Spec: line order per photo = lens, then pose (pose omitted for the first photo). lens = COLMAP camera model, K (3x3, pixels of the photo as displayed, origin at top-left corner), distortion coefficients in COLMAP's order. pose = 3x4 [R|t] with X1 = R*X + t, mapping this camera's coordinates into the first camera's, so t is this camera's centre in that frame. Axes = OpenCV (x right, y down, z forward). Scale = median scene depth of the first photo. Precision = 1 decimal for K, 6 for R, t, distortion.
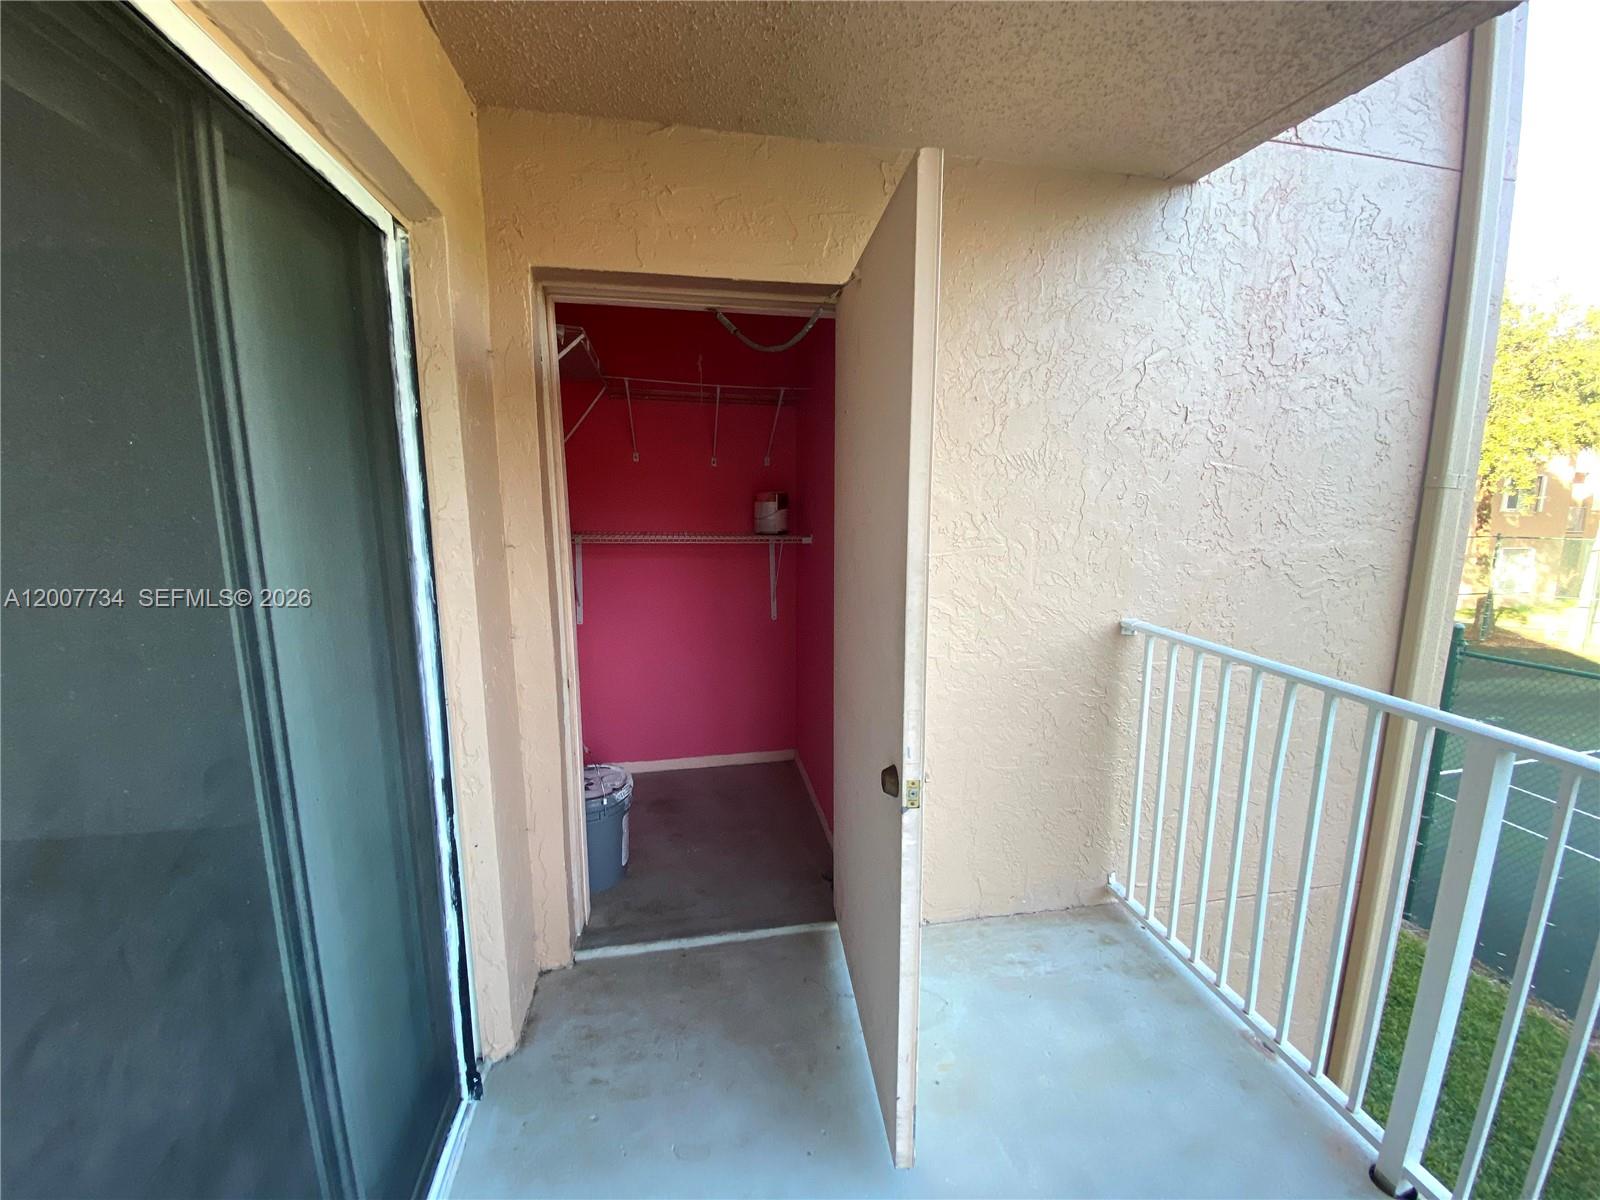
lens RADIAL K [[652.4, 0, 796.8], [0, 652.4, 601.2], [0, 0, 1]] dist [0.006298, -0.012357]
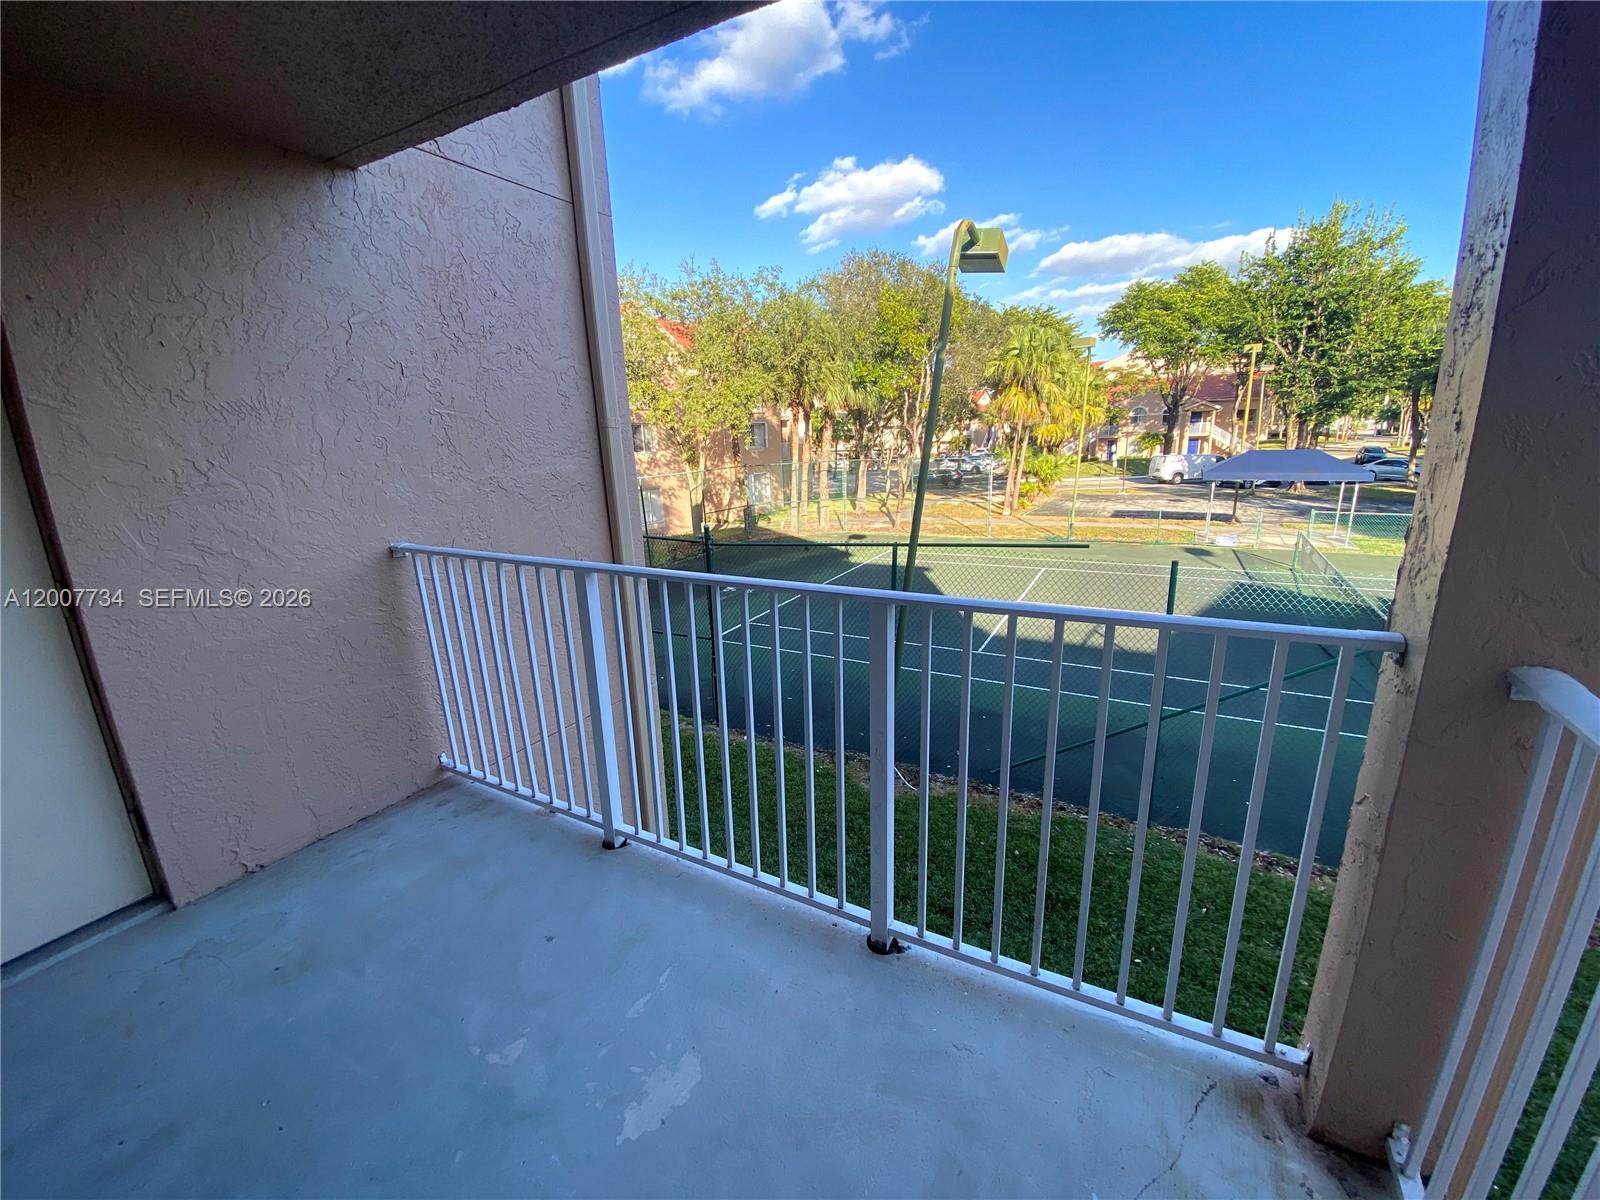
lens RADIAL K [[652.4, 0, 797.5], [0, 652.4, 602.6], [0, 0, 1]] dist [0.006298, -0.012357]
pose [[0.638545, -0.215153, 0.738897, 0.075355], [0.163402, 0.976137, 0.143023, 0.084698], [-0.752037, 0.029410, 0.658464, -0.340628]]
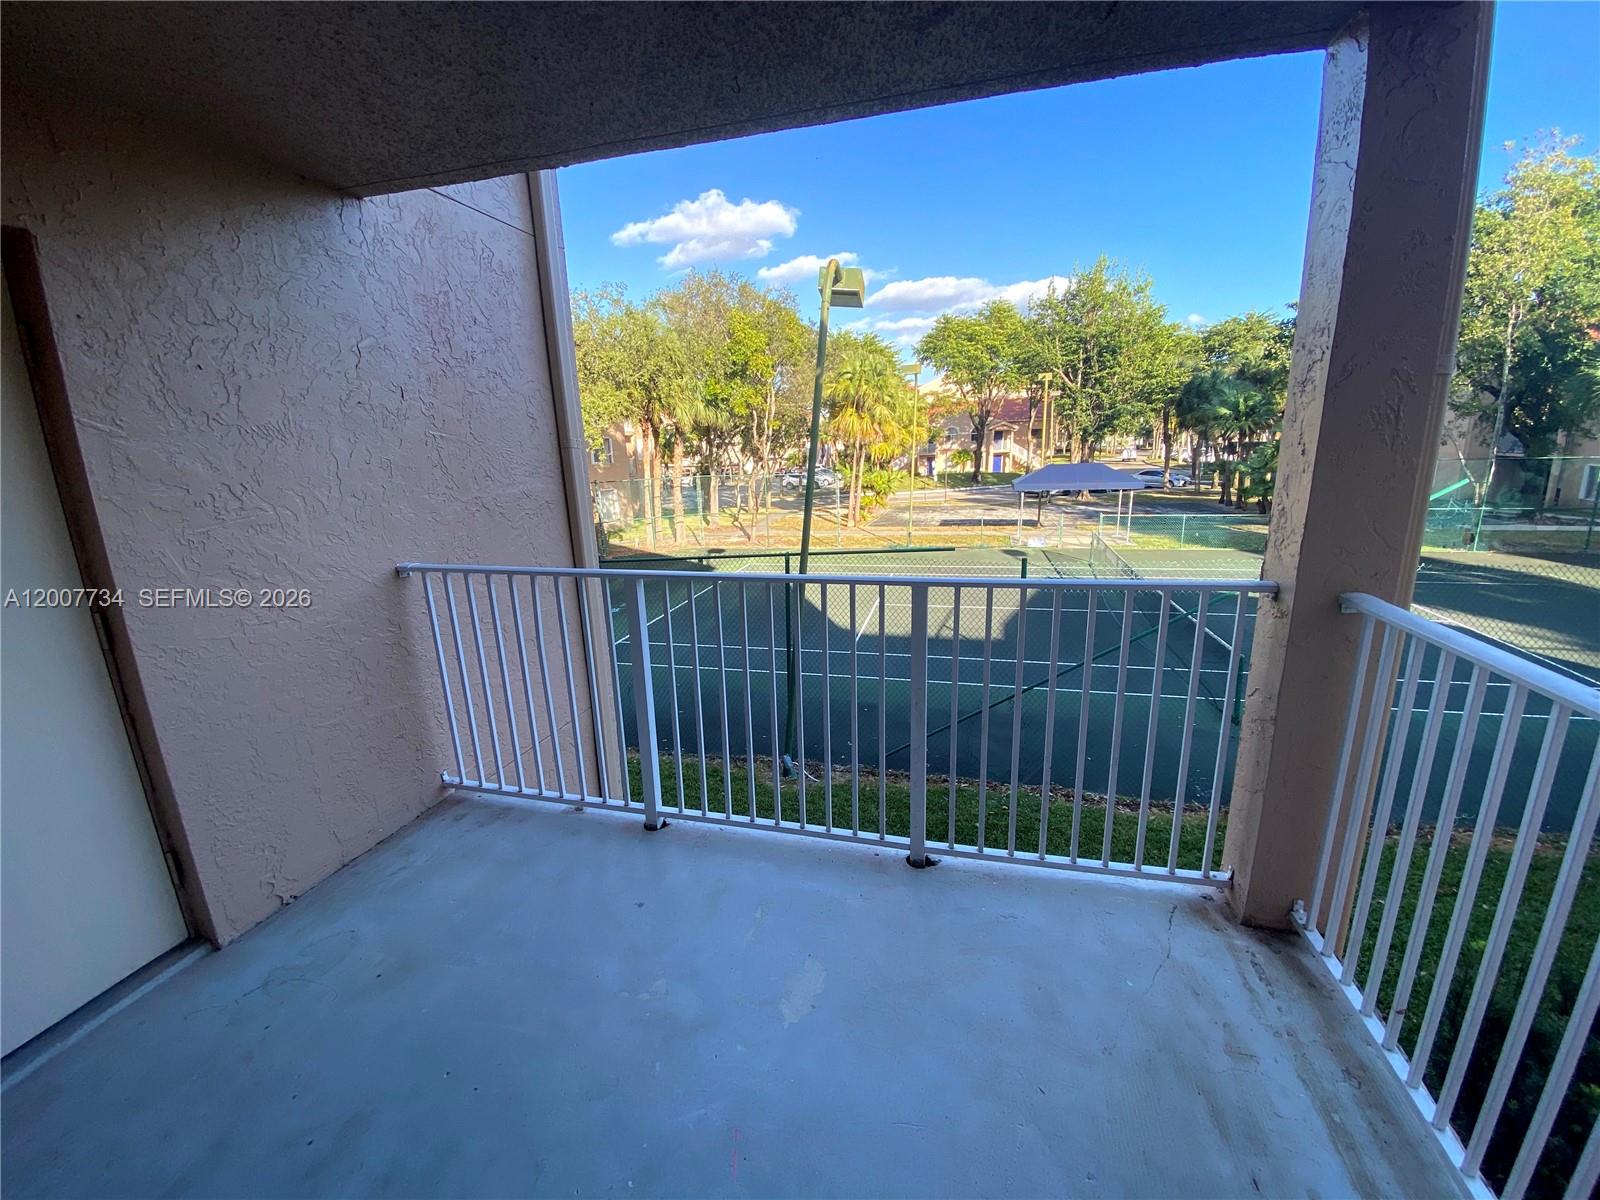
lens RADIAL K [[652.4, 0, 797.0], [0, 652.4, 603.4], [0, 0, 1]] dist [0.006298, -0.012357]
pose [[0.430756, -0.229358, 0.872837, -0.252586], [0.185518, 0.969015, 0.163075, 0.038307], [-0.883194, 0.091681, 0.459959, -0.194384]]
